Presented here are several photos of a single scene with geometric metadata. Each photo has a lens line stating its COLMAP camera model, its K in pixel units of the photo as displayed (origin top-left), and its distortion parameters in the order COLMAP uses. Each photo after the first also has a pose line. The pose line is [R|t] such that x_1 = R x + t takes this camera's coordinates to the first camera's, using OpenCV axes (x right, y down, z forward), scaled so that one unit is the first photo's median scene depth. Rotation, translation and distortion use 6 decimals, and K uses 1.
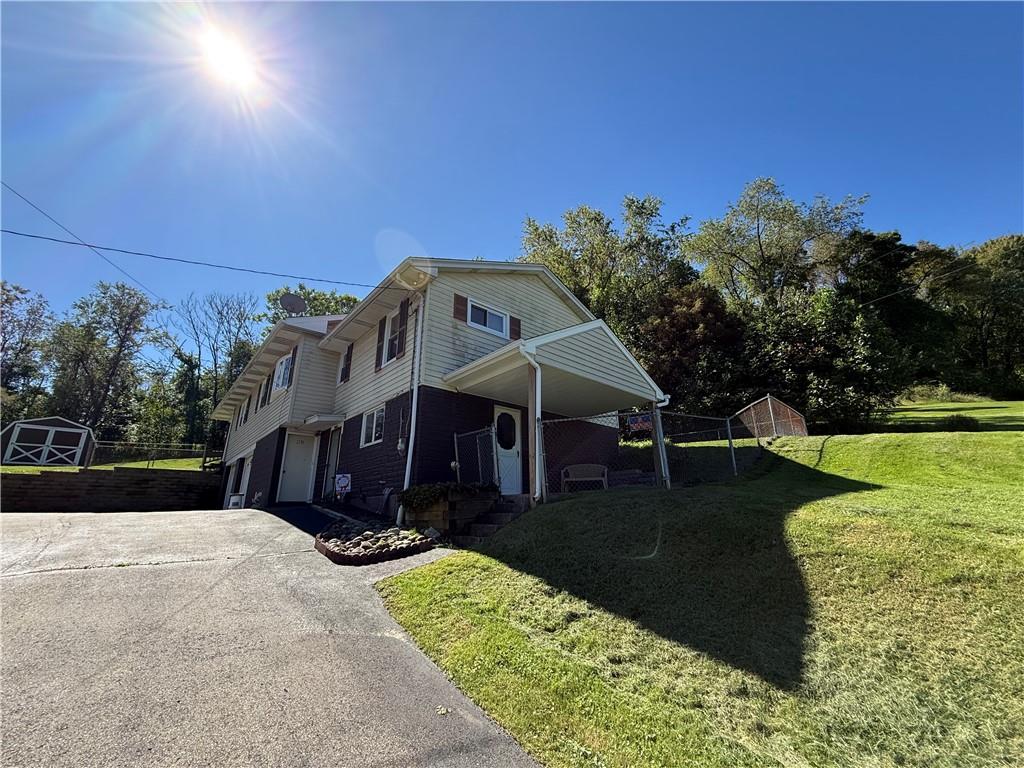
lens RADIAL K [[407.0, 0, 511.2], [0, 407.0, 384.9], [0, 0, 1]] dist [-0.000958, 0.000440]
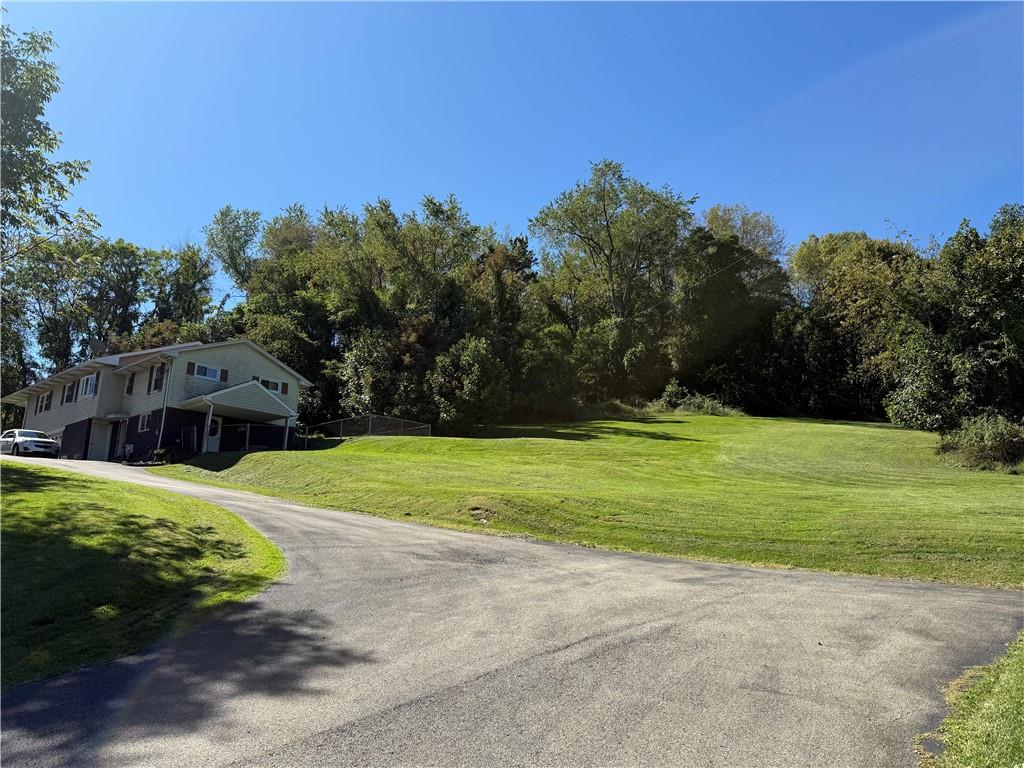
lens RADIAL K [[718.9, 0, 514.5], [0, 718.9, 384.3], [0, 0, 1]] dist [0.007046, 0.000641]
pose [[0.989256, 0.053034, 0.136235, 0.236327], [-0.062777, 0.995691, 0.068246, -0.107397], [-0.132028, -0.076065, 0.988323, -0.667875]]
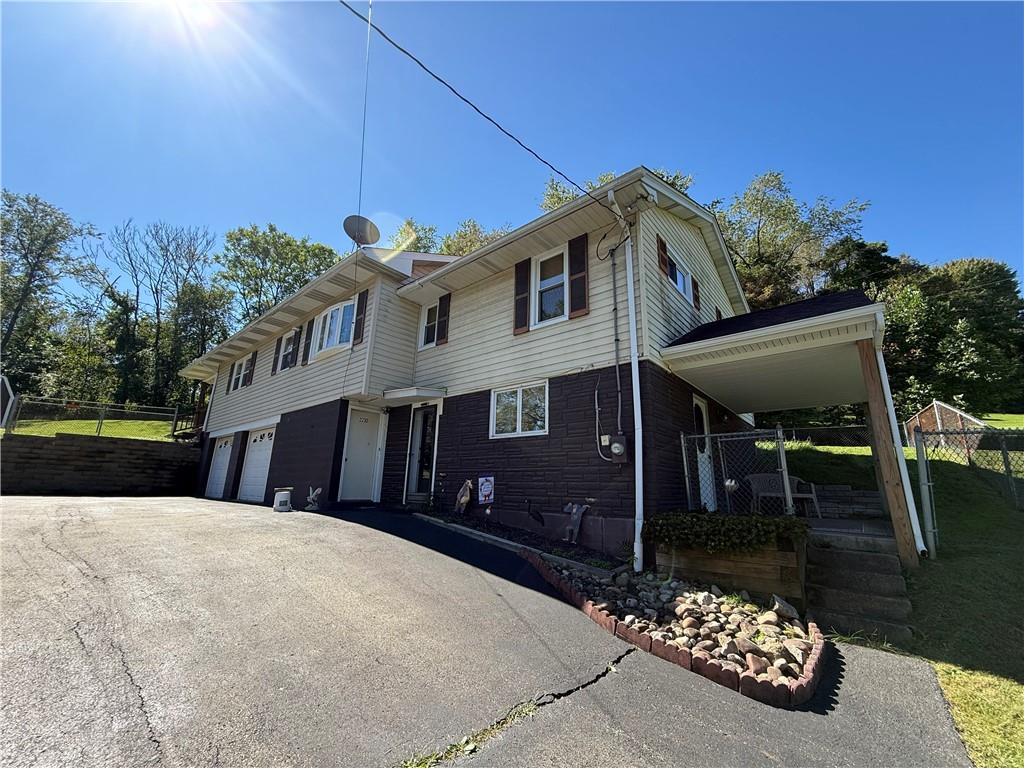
lens RADIAL K [[407.0, 0, 511.9], [0, 407.0, 384.2], [0, 0, 1]] dist [-0.000958, 0.000440]
pose [[0.989242, 0.071009, 0.127900, -0.105712], [-0.077970, 0.995688, 0.050261, 0.005021], [-0.123780, -0.059693, 0.990513, 0.070212]]
